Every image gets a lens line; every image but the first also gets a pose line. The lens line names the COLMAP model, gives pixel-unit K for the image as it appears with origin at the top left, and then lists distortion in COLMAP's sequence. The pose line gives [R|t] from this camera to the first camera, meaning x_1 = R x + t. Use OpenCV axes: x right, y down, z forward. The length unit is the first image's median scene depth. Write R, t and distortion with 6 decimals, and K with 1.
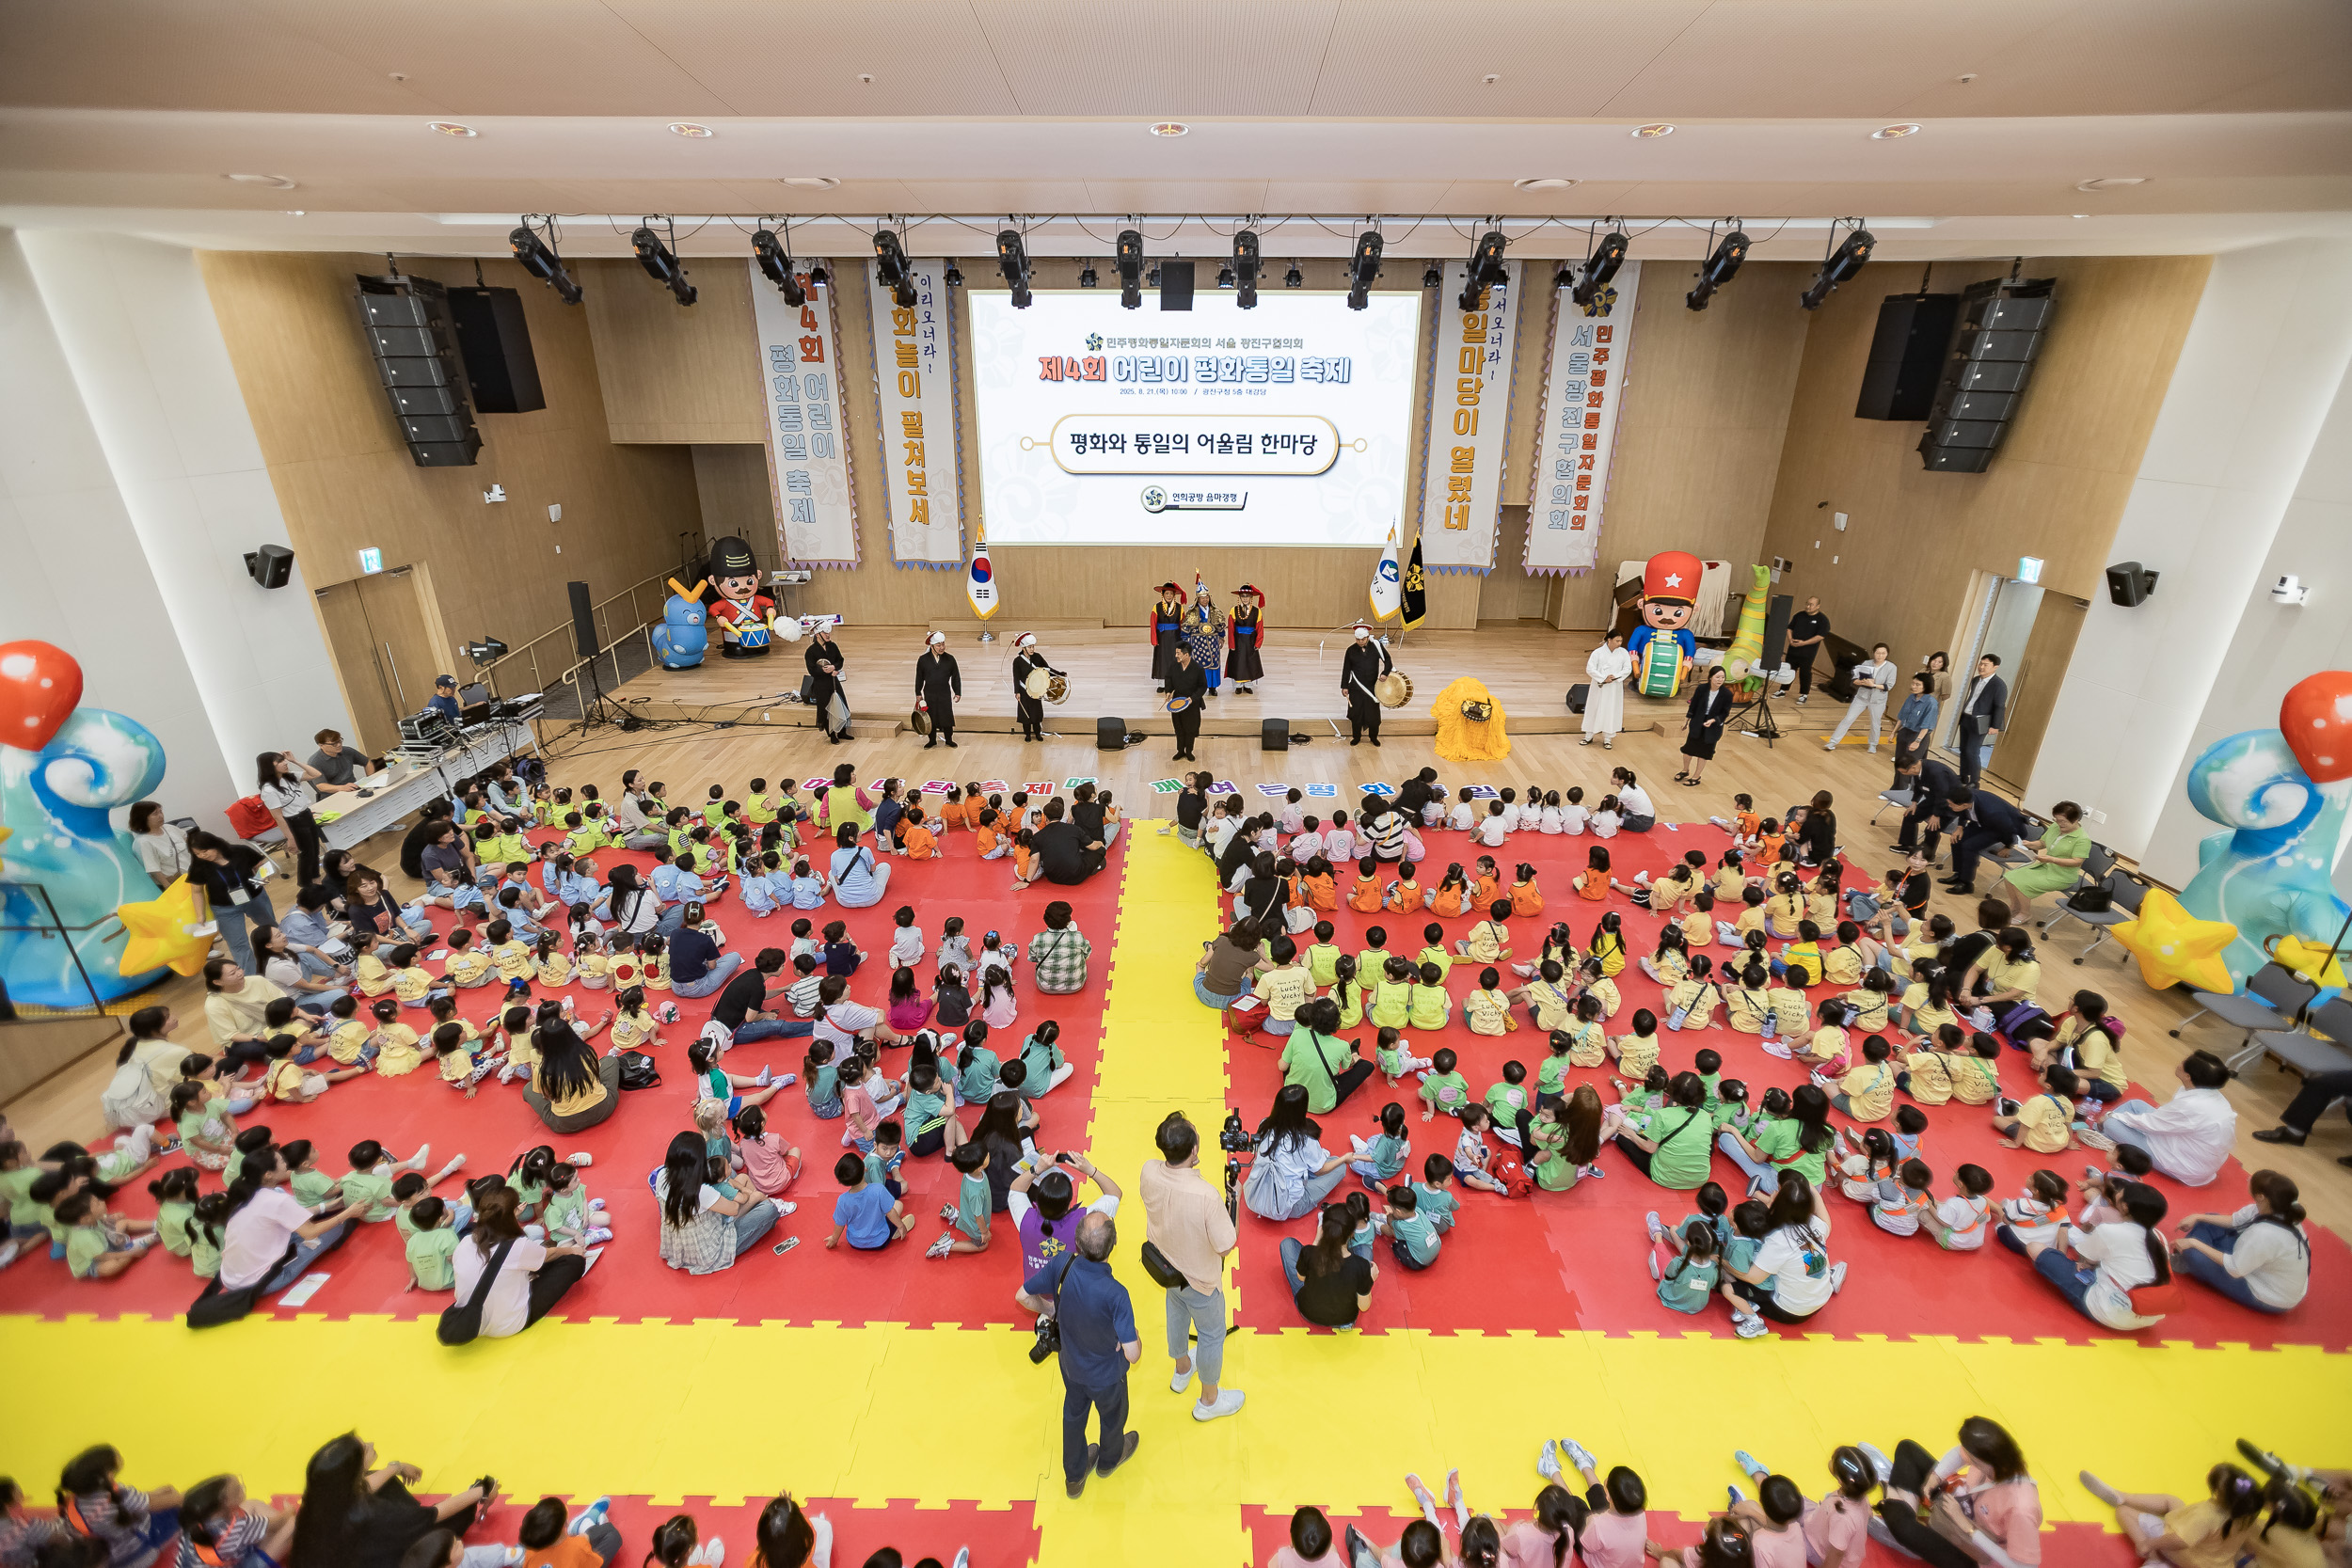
lens RADIAL K [[1066.7, 0, 1176.4], [0, 1066.7, 809.9], [0, 0, 1]] dist [-0.029552, 0.010656]
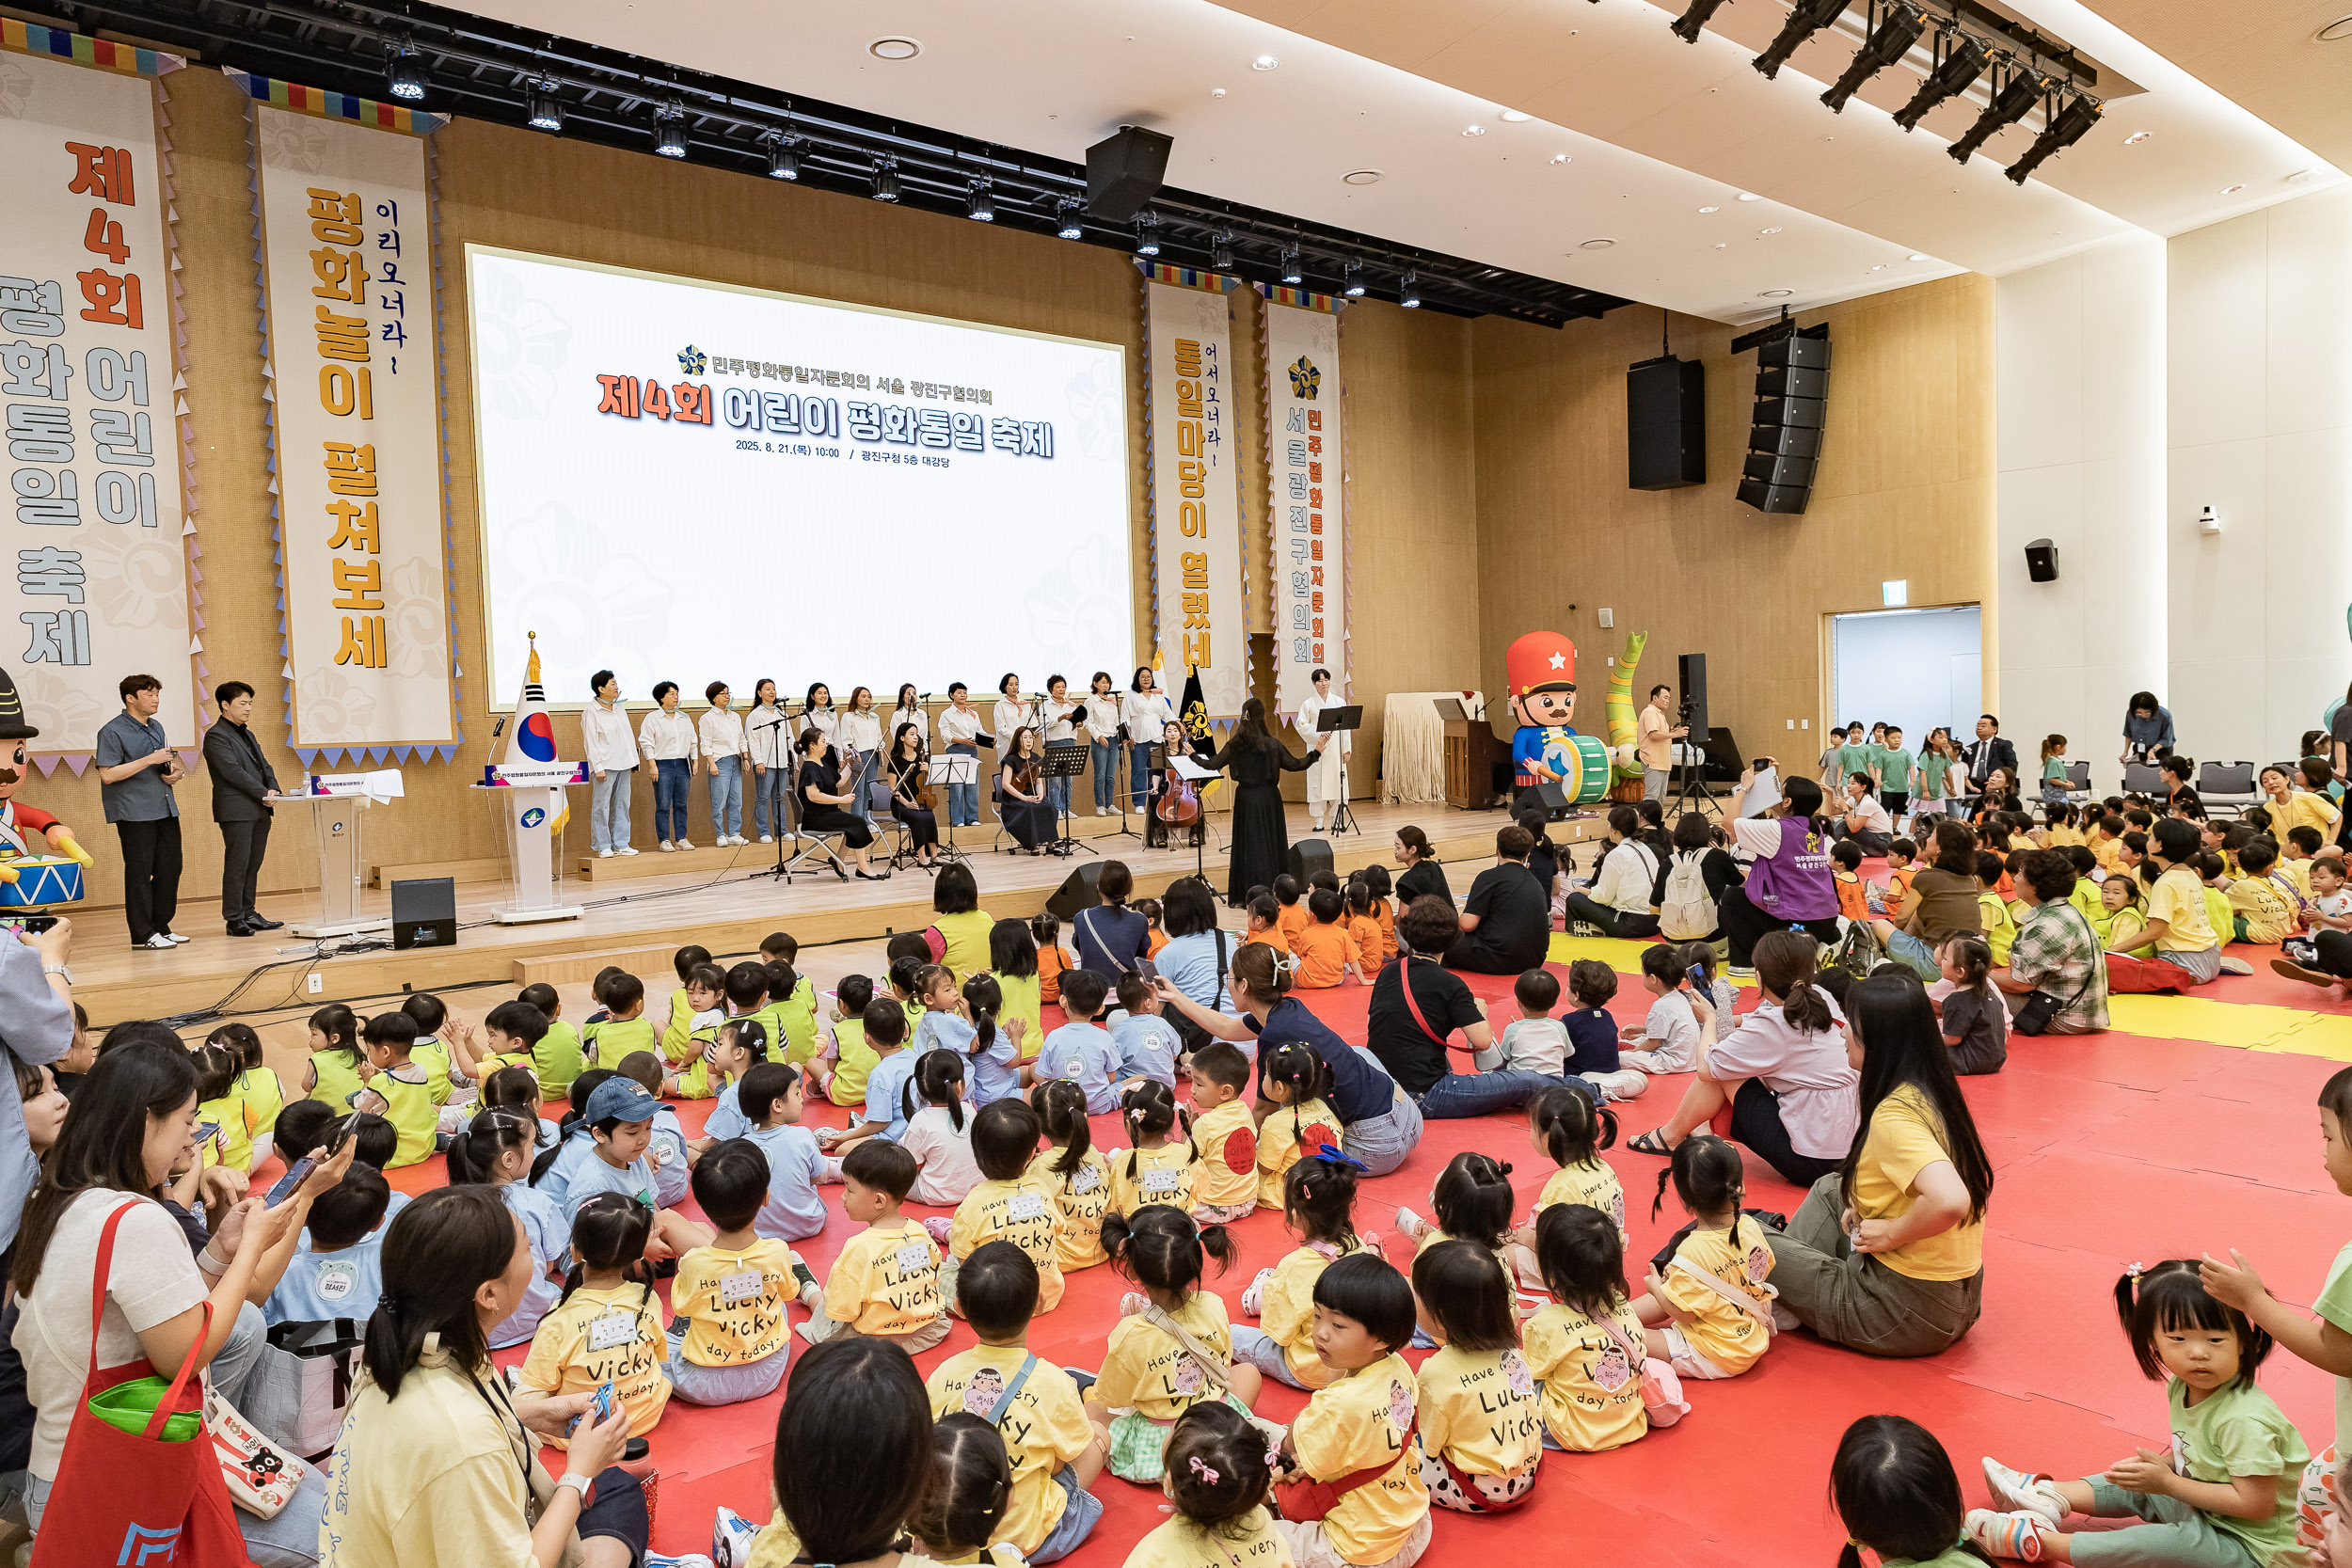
lens RADIAL K [[1594.0, 0, 1192.0], [0, 1594.0, 804.9], [0, 0, 1]] dist [-0.019840, 0.034745]
pose [[0.748663, -0.064127, 0.659842, -0.470777], [0.299861, 0.920433, -0.250773, 0.089131], [-0.591259, 0.385605, 0.708323, 0.312236]]
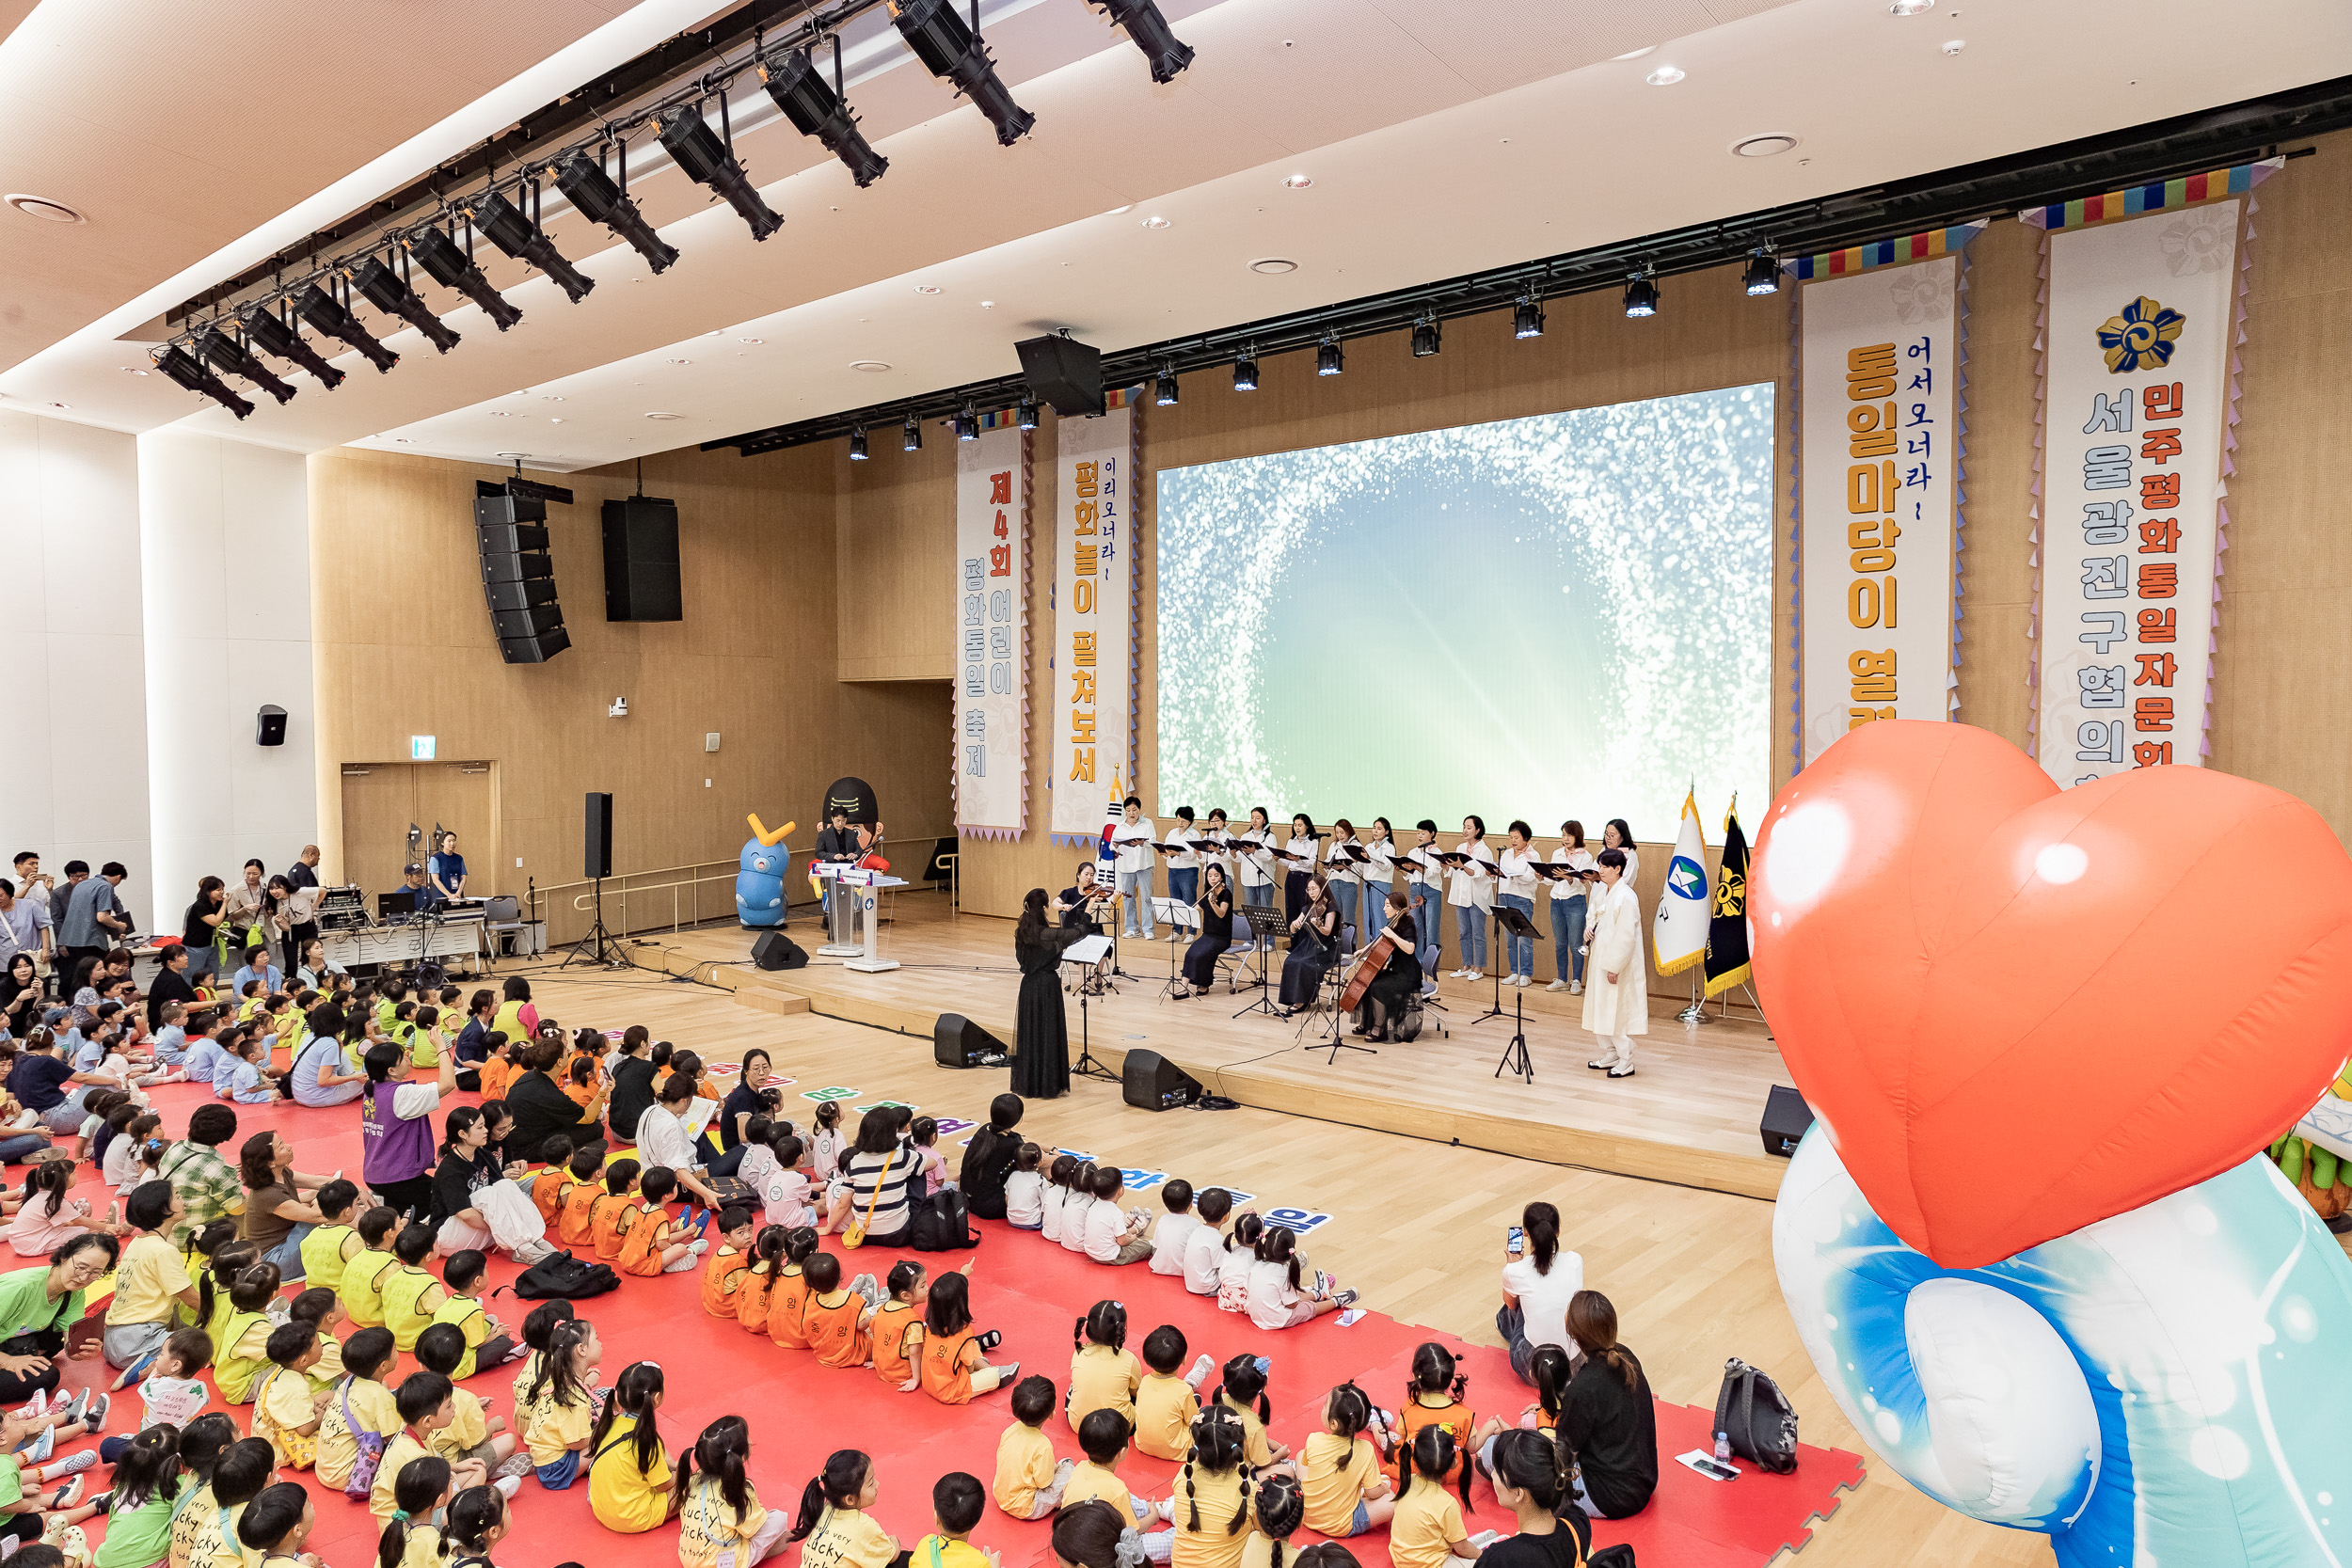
lens RADIAL K [[1594.0, 0, 1143.1], [0, 1594.0, 811.5], [0, 0, 1]] dist [-0.019840, 0.034745]
pose [[0.748886, 0.032536, -0.661900, 0.531093], [-0.263018, 0.931352, -0.251802, 0.008571], [0.608269, 0.362663, 0.706034, 0.298747]]
